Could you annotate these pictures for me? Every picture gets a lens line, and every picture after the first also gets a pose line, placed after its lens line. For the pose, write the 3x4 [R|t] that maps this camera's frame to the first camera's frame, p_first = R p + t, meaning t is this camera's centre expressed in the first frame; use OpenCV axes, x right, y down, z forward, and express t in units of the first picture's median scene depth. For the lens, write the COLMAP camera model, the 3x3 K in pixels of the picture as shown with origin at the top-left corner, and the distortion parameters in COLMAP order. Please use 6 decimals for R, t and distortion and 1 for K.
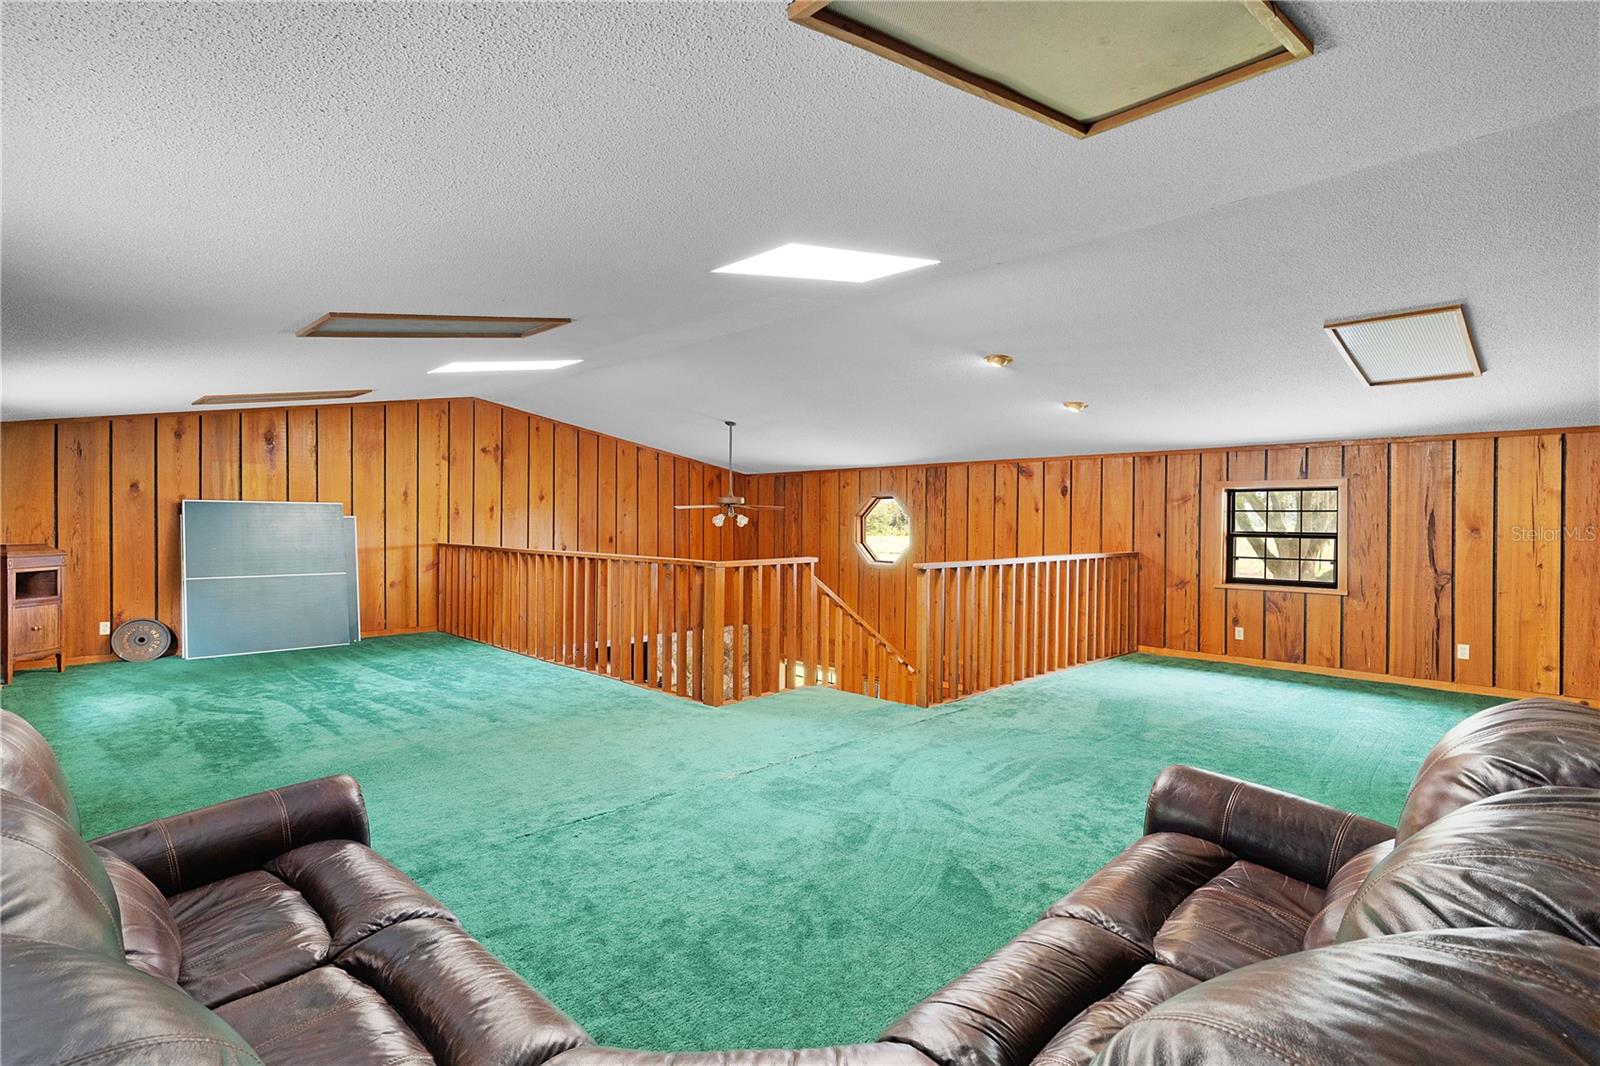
lens RADIAL K [[772.2, 0, 789.6], [0, 772.2, 525.2], [0, 0, 1]] dist [0.000742, 0.000004]
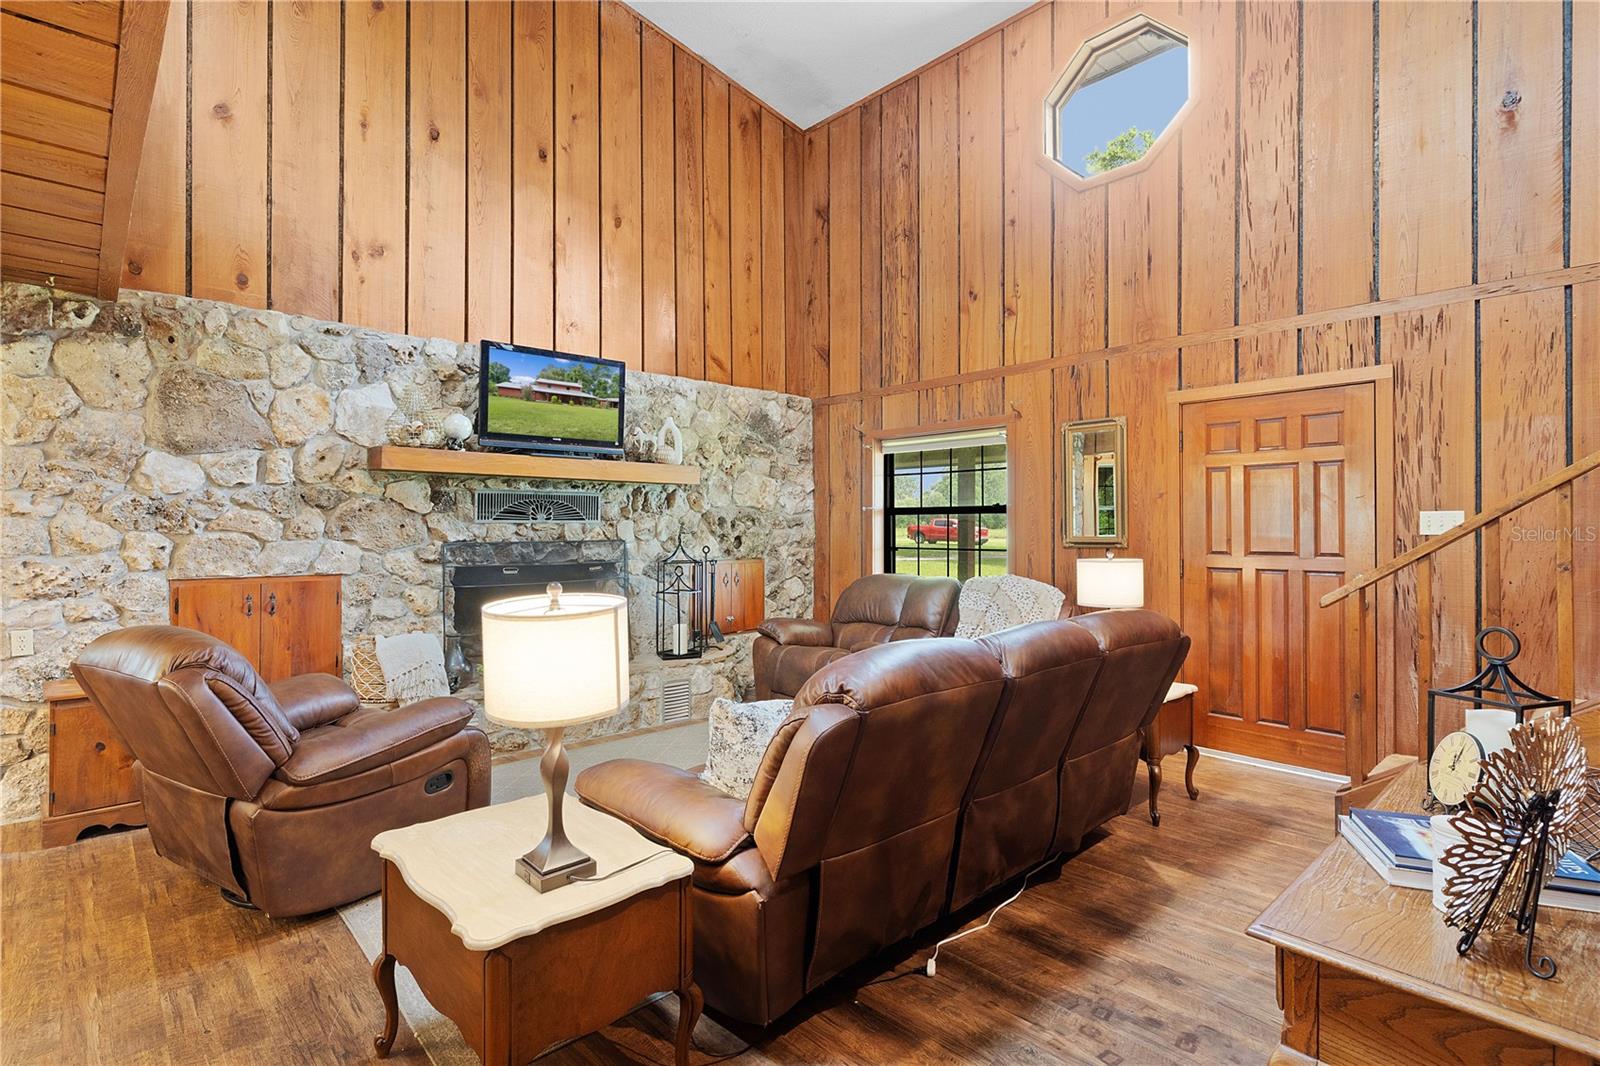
lens RADIAL K [[772.2, 0, 789.6], [0, 772.2, 525.2], [0, 0, 1]] dist [0.000742, 0.000004]
pose [[0.999715, -0.006615, -0.022927, -0.078261], [0.006383, 0.999928, -0.010164, 0.311406], [0.022992, 0.010015, 0.999685, 0.615978]]
